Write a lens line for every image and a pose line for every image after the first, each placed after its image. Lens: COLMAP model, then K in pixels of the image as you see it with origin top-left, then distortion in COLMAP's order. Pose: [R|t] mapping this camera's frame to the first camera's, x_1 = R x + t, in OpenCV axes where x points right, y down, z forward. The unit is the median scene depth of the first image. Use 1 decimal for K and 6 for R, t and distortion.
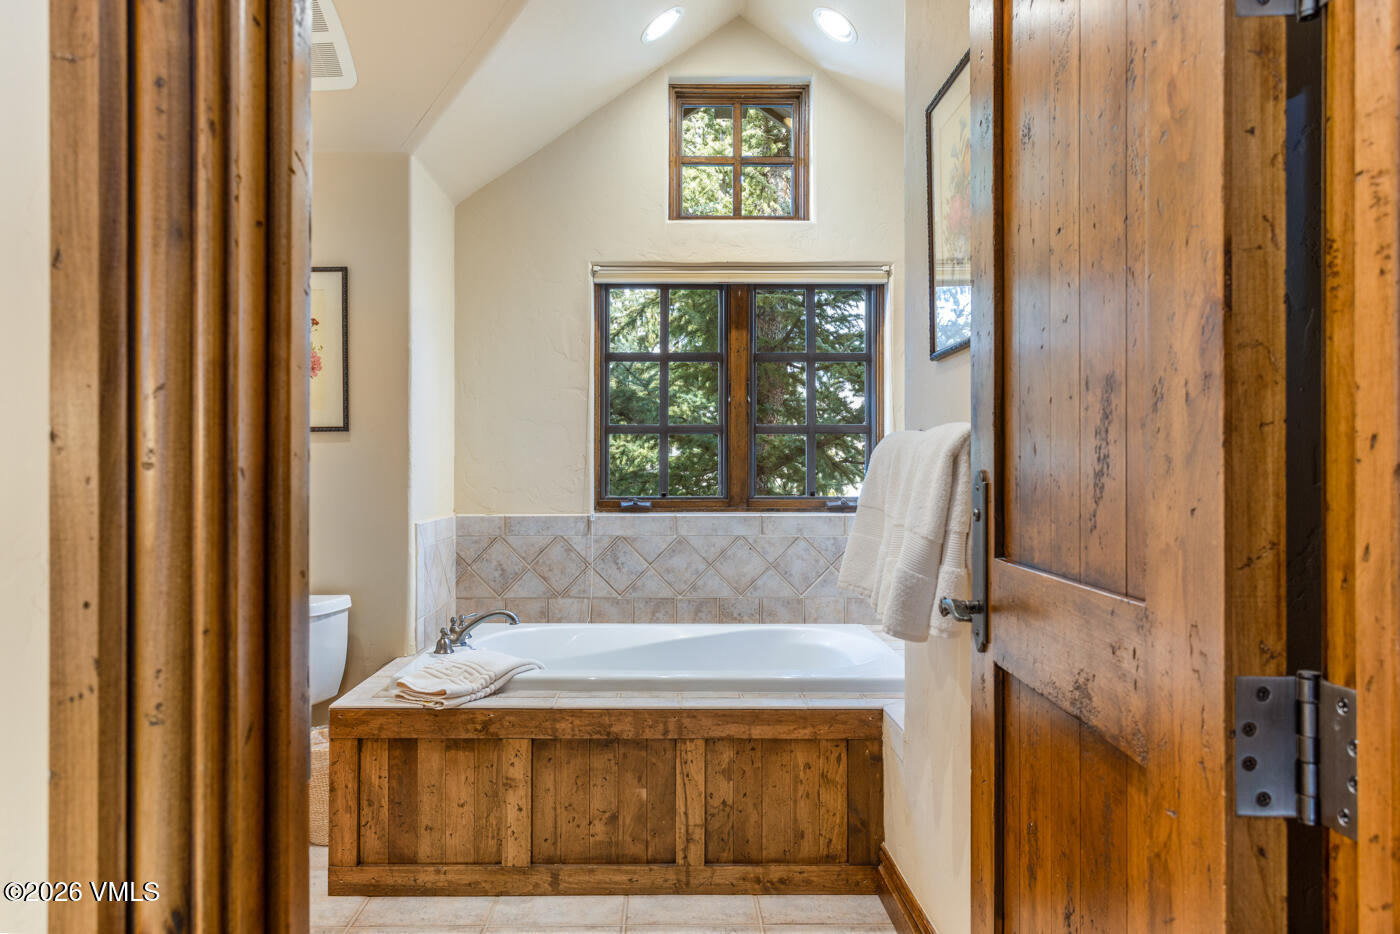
lens RADIAL K [[968.2, 0, 700.0], [0, 968.2, 467.0], [0, 0, 1]] dist [0.003474, 0.000751]
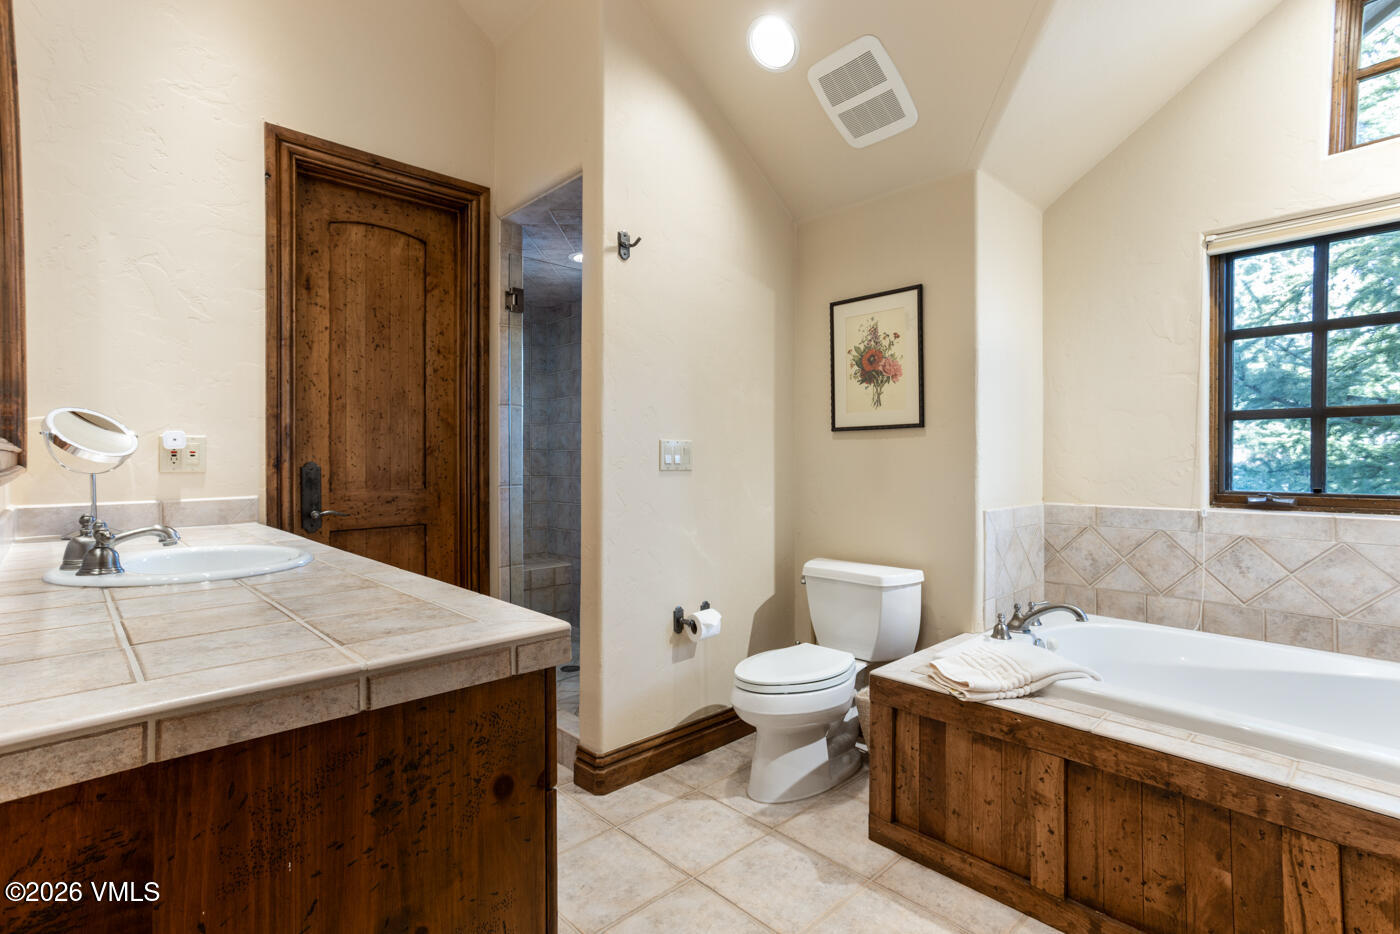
lens RADIAL K [[680.0, 0, 696.1], [0, 680.0, 458.7], [0, 0, 1]] dist [-0.024745, 0.030661]
pose [[0.662238, -0.000183, -0.749293, 0.071722], [0.003207, 0.999992, 0.002590, -0.003351], [0.749286, -0.004118, 0.662233, 0.318762]]
